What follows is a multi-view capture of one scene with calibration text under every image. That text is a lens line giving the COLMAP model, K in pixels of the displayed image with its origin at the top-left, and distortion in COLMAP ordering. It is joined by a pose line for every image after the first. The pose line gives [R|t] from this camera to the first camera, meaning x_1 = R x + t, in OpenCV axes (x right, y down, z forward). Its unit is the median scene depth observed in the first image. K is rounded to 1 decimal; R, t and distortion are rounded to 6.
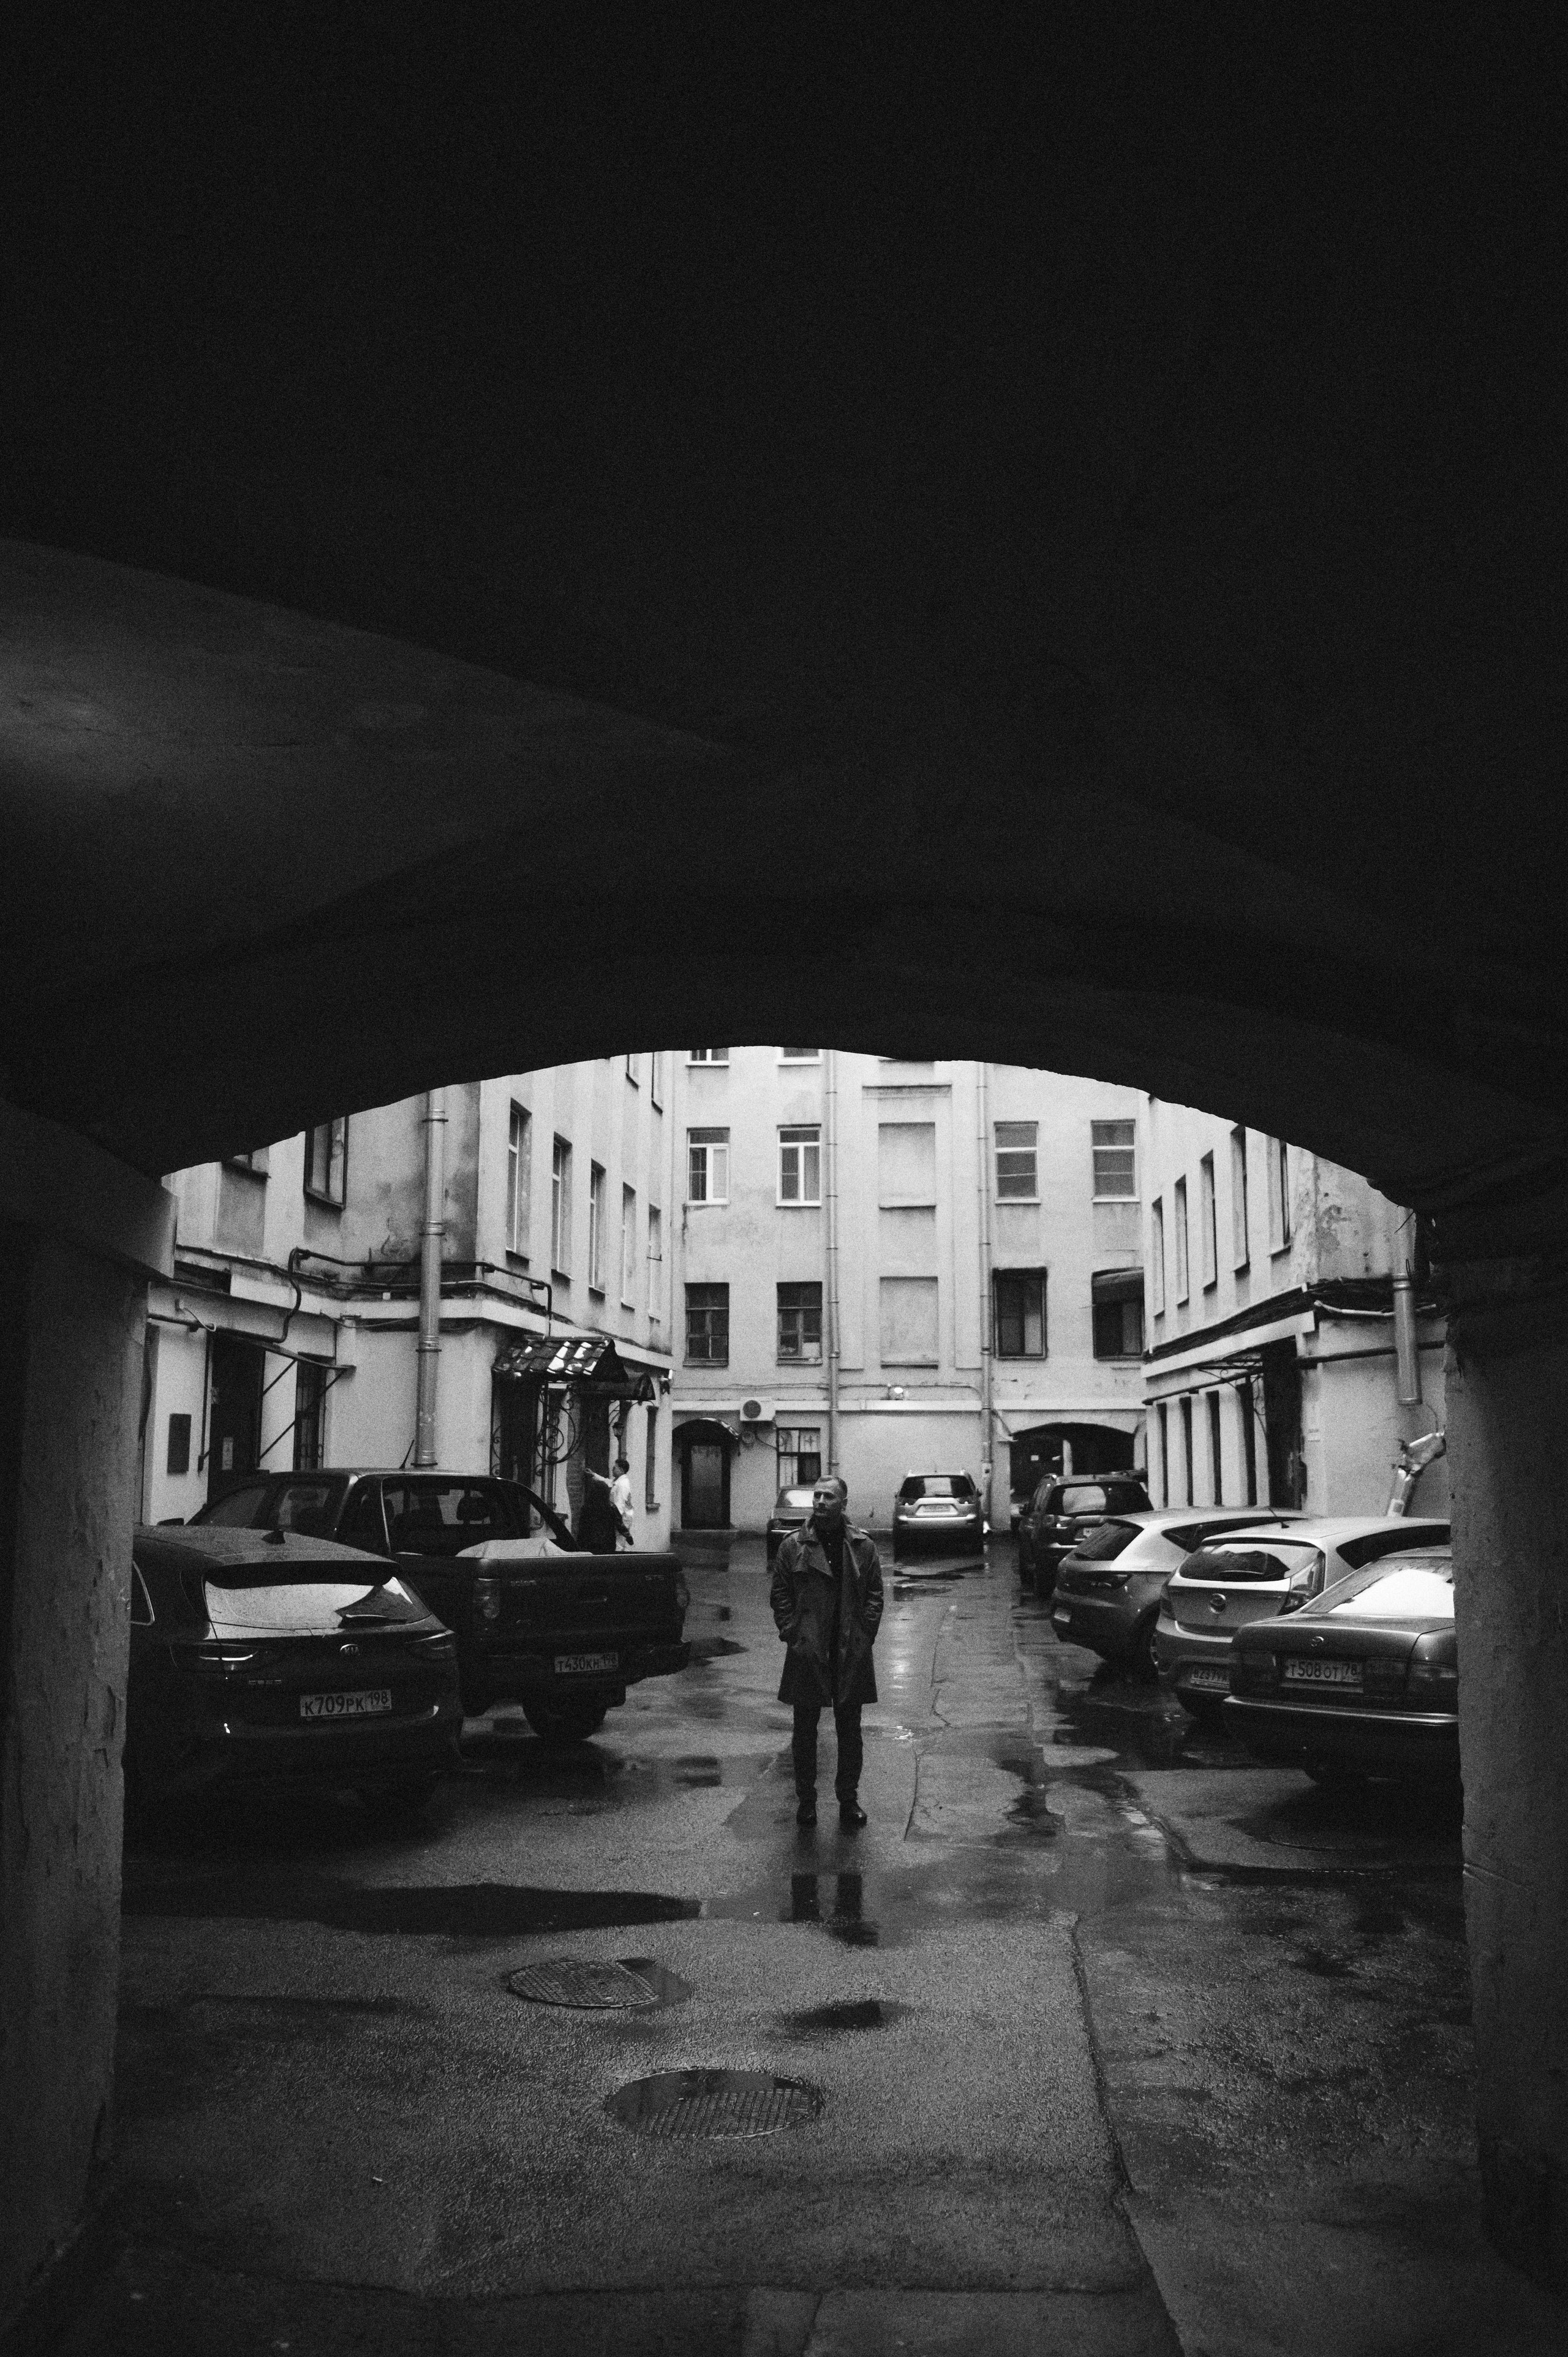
lens RADIAL K [[1894.5, 0, 784.0], [0, 1894.5, 1178.5], [0, 0, 1]] dist [-0.037753, -0.000385]
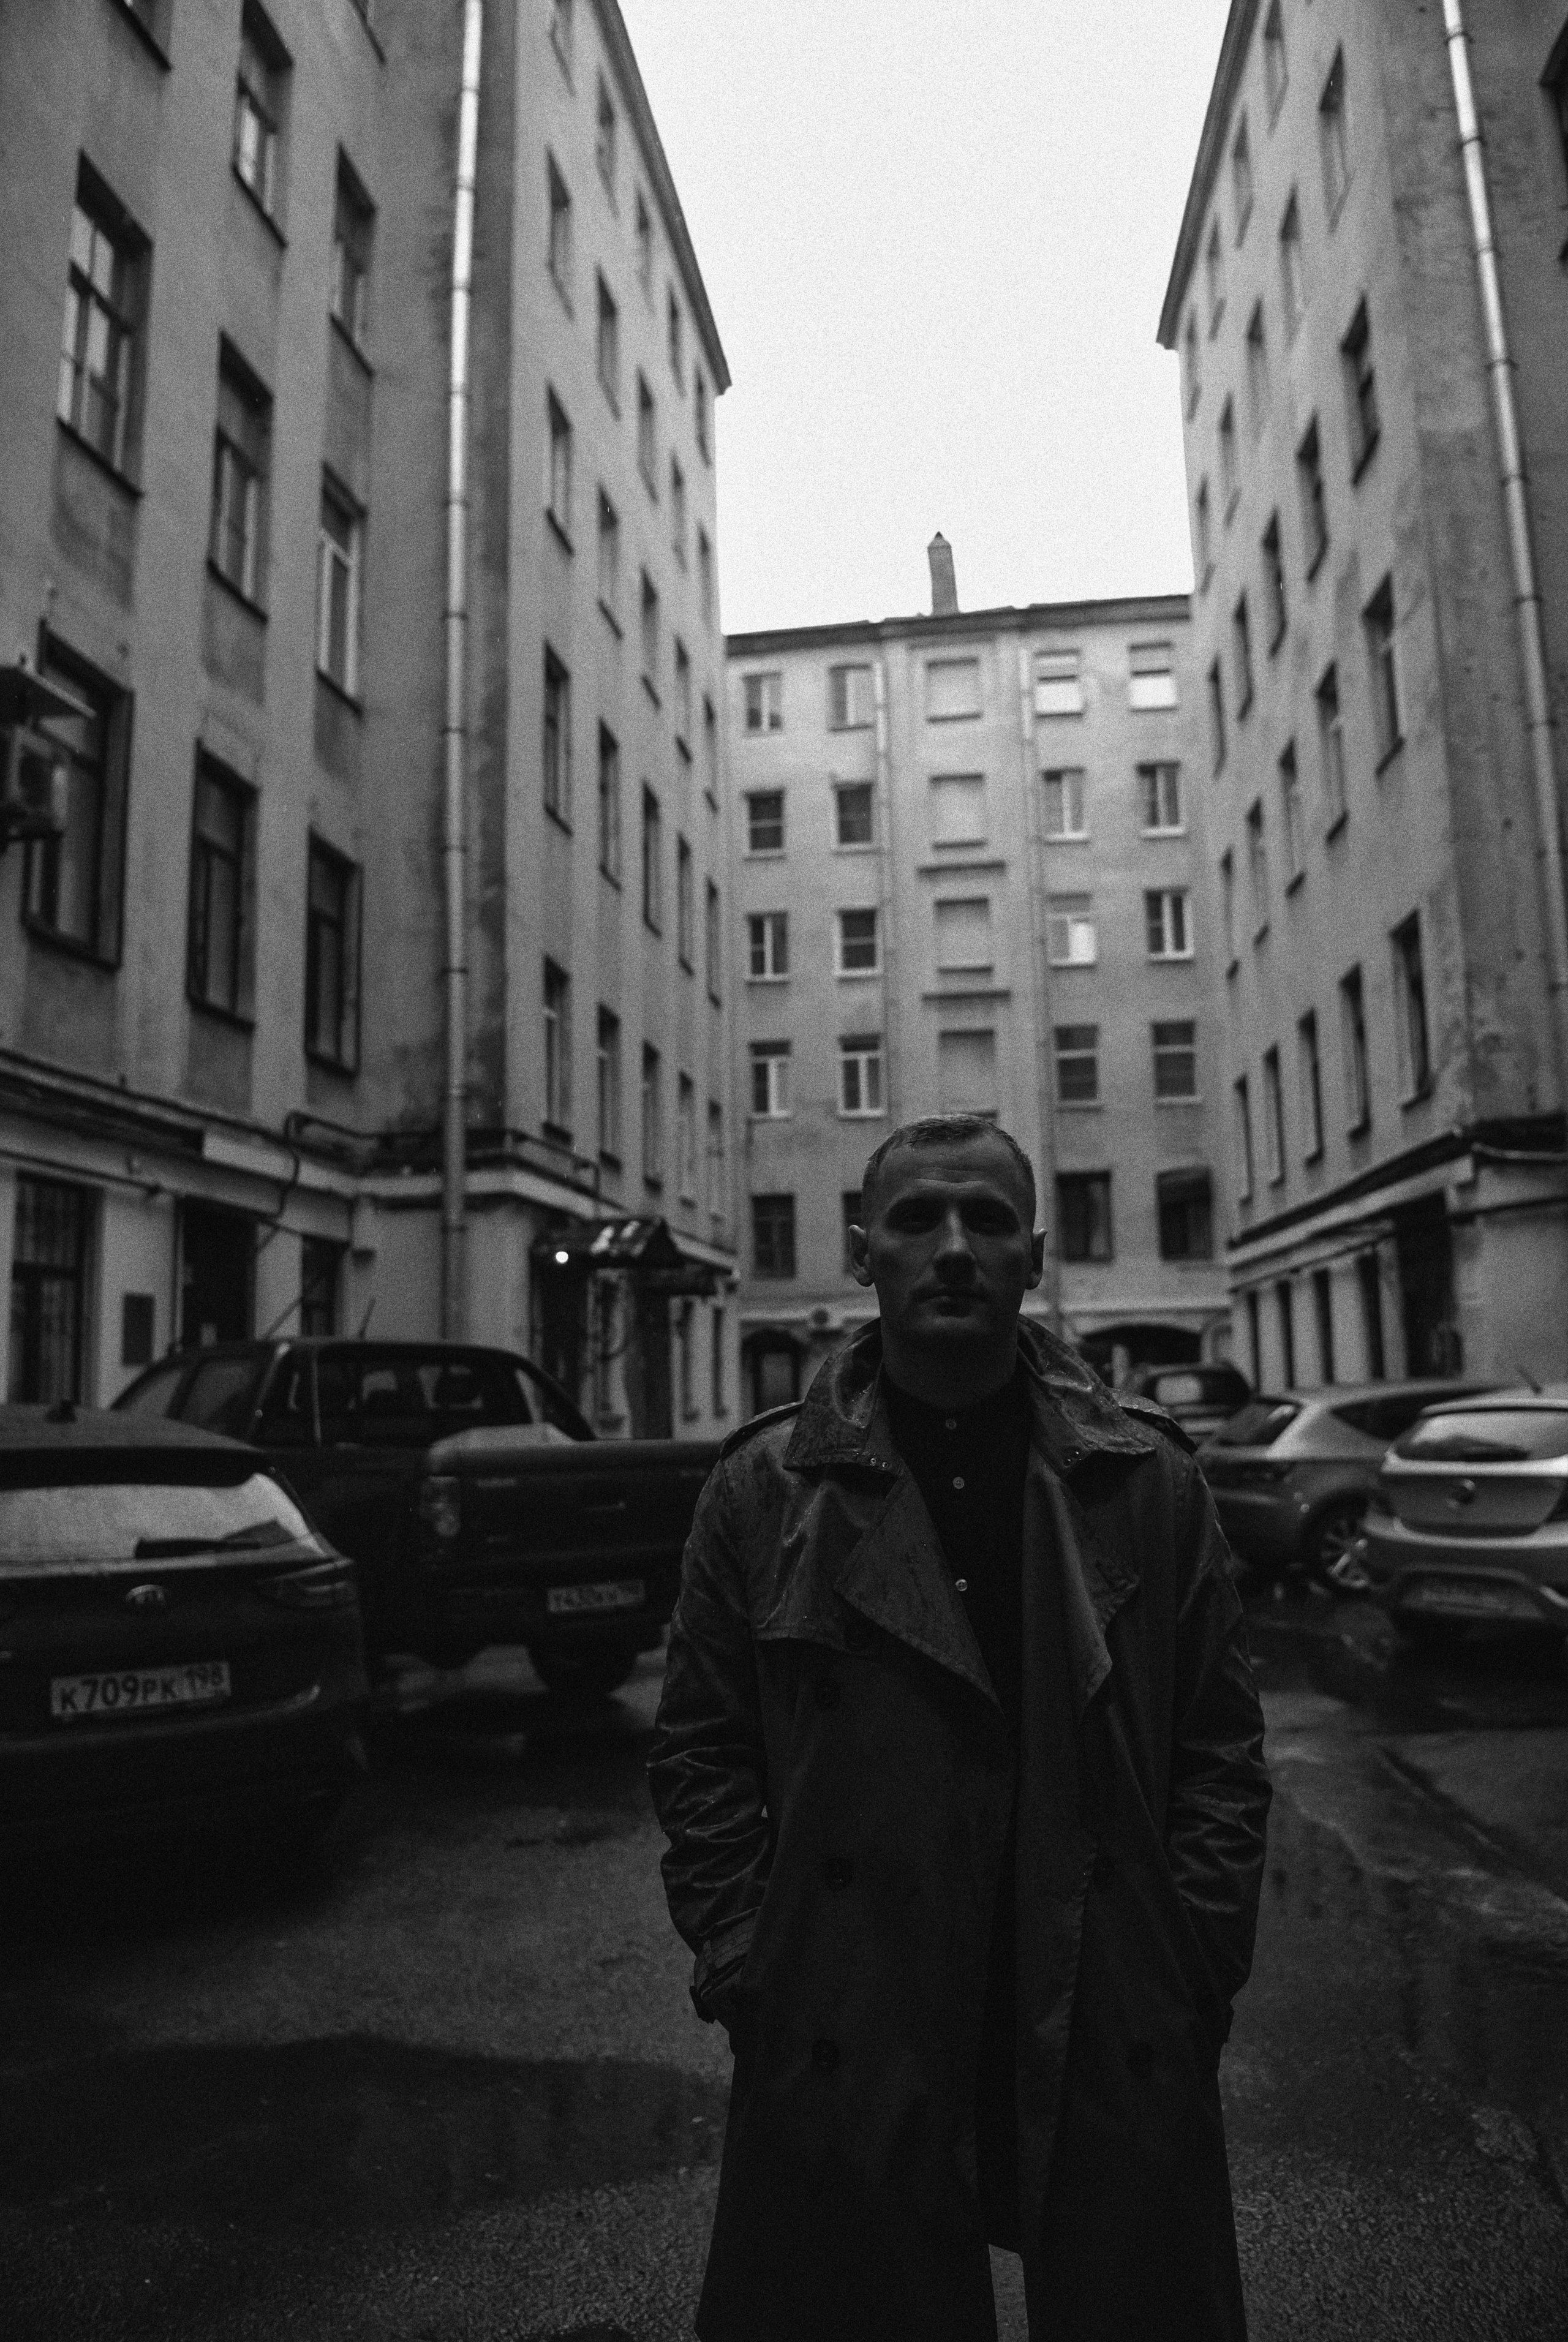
lens RADIAL K [[1687.6, 0, 784.0], [0, 1687.6, 1171.0], [0, 0, 1]] dist [-0.061429, -0.000633]
pose [[0.999056, -0.025313, -0.035317, -0.005242], [0.026111, 0.999410, 0.022325, 0.047625], [0.034731, -0.023226, 0.999127, 0.210629]]
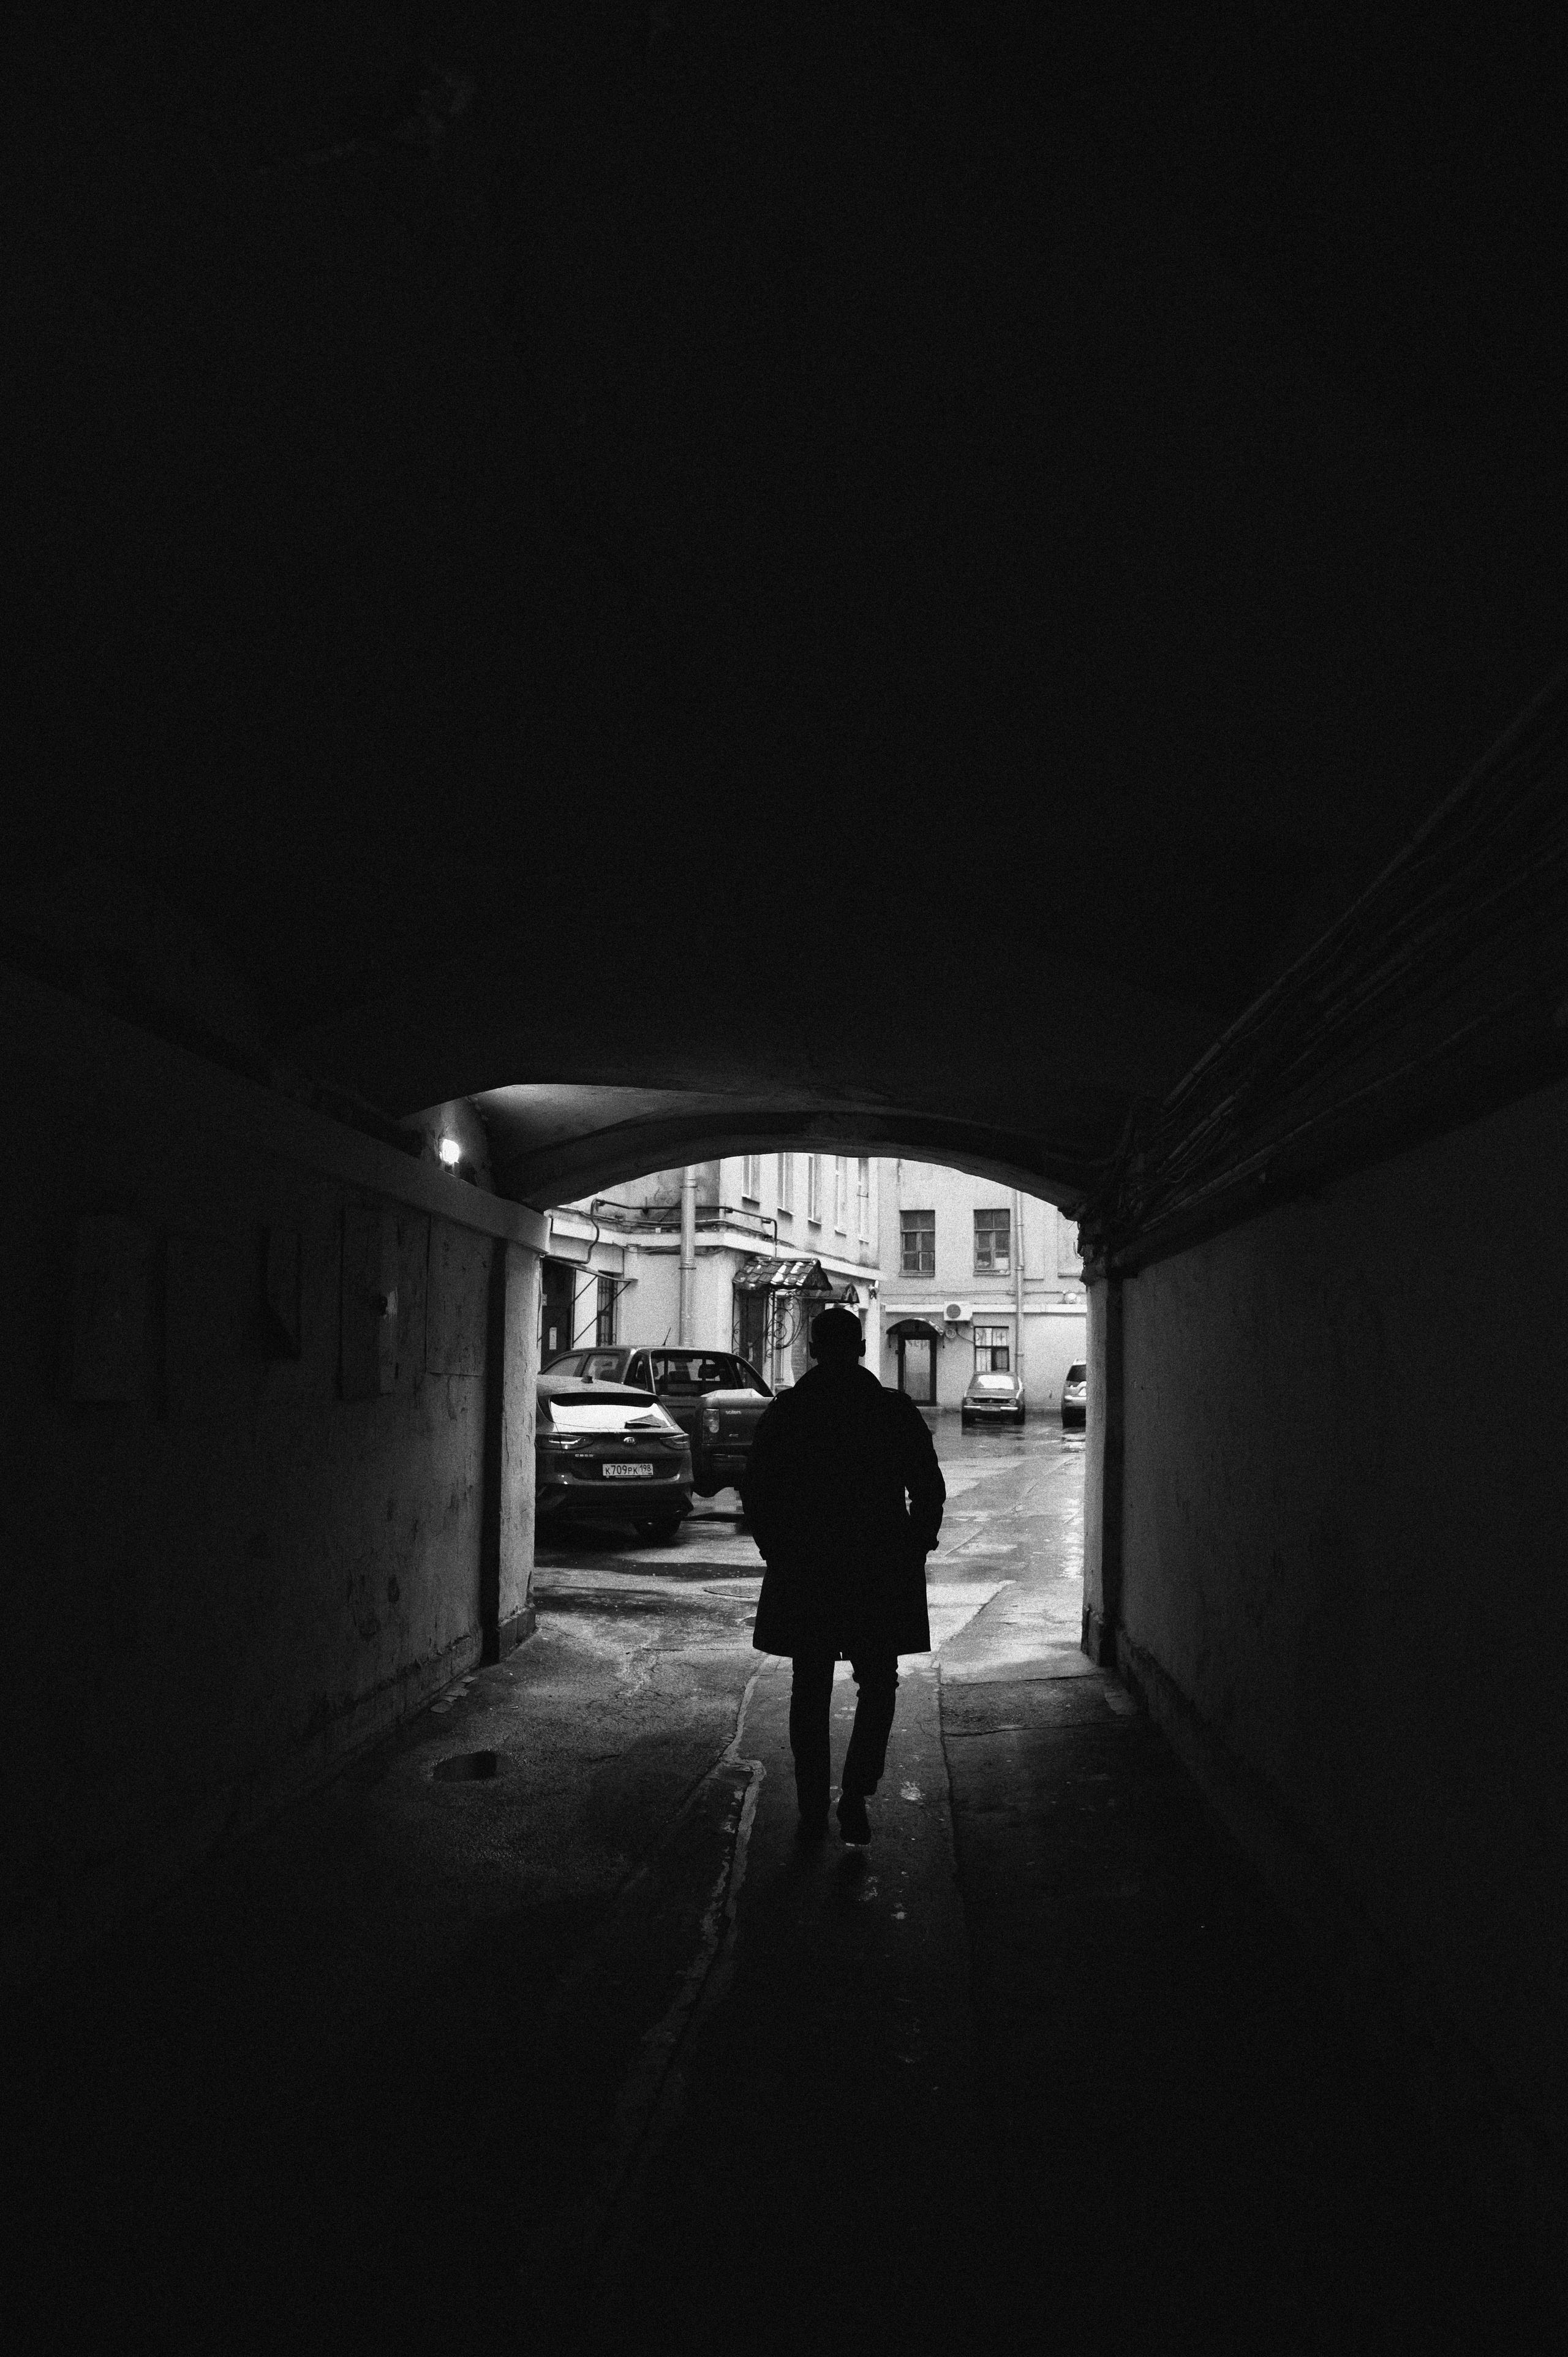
lens RADIAL K [[1698.3, 0, 784.0], [0, 1698.3, 1178.5], [0, 0, 1]] dist [-0.061429, -0.000633]
pose [[0.990058, -0.006400, -0.140512, 0.061838], [0.012425, 0.999039, 0.042039, -0.028434], [0.140108, -0.043367, 0.989186, -0.243182]]
